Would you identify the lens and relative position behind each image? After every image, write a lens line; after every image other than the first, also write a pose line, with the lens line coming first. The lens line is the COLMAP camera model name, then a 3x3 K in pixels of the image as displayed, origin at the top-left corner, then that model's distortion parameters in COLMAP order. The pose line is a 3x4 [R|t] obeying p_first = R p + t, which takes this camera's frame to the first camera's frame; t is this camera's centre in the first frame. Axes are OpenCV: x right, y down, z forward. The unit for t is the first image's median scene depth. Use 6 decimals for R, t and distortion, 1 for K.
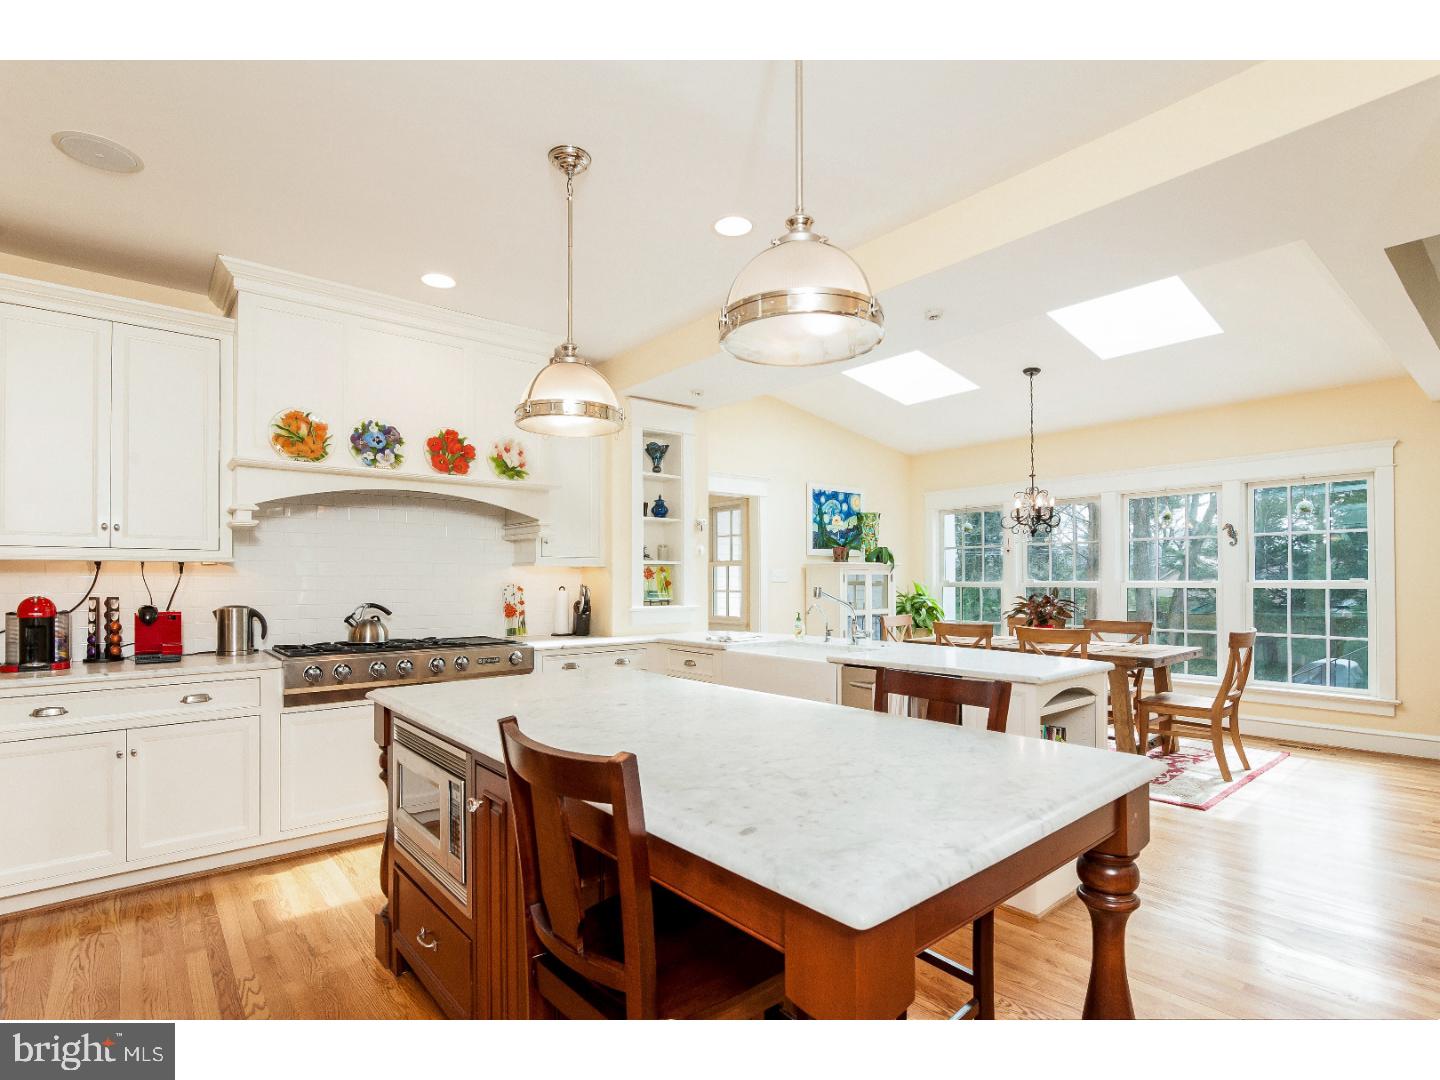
lens RADIAL K [[738.7, 0, 717.0], [0, 738.7, 563.1], [0, 0, 1]] dist [-0.001202, 0.000451]
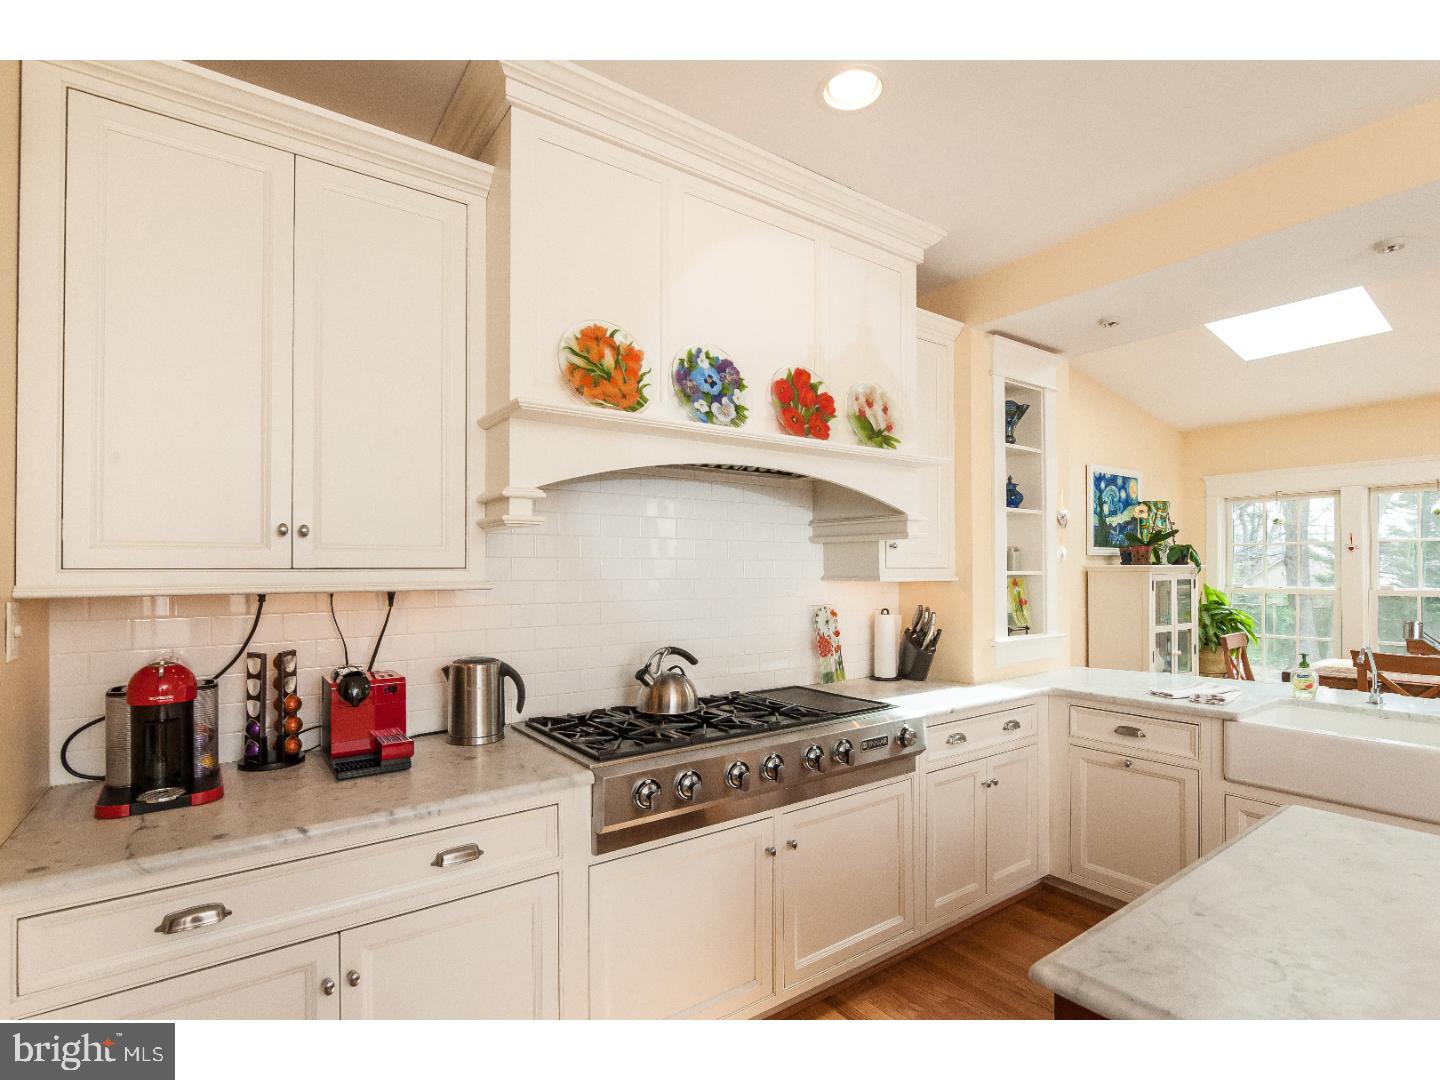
lens RADIAL K [[680.8, 0, 721.0], [0, 680.8, 548.1], [0, 0, 1]] dist [-0.002284, -0.000293]
pose [[0.999582, -0.004082, -0.028625, -0.437451], [0.003939, 0.999979, -0.005068, -0.028446], [0.028646, 0.004953, 0.999577, 0.451800]]
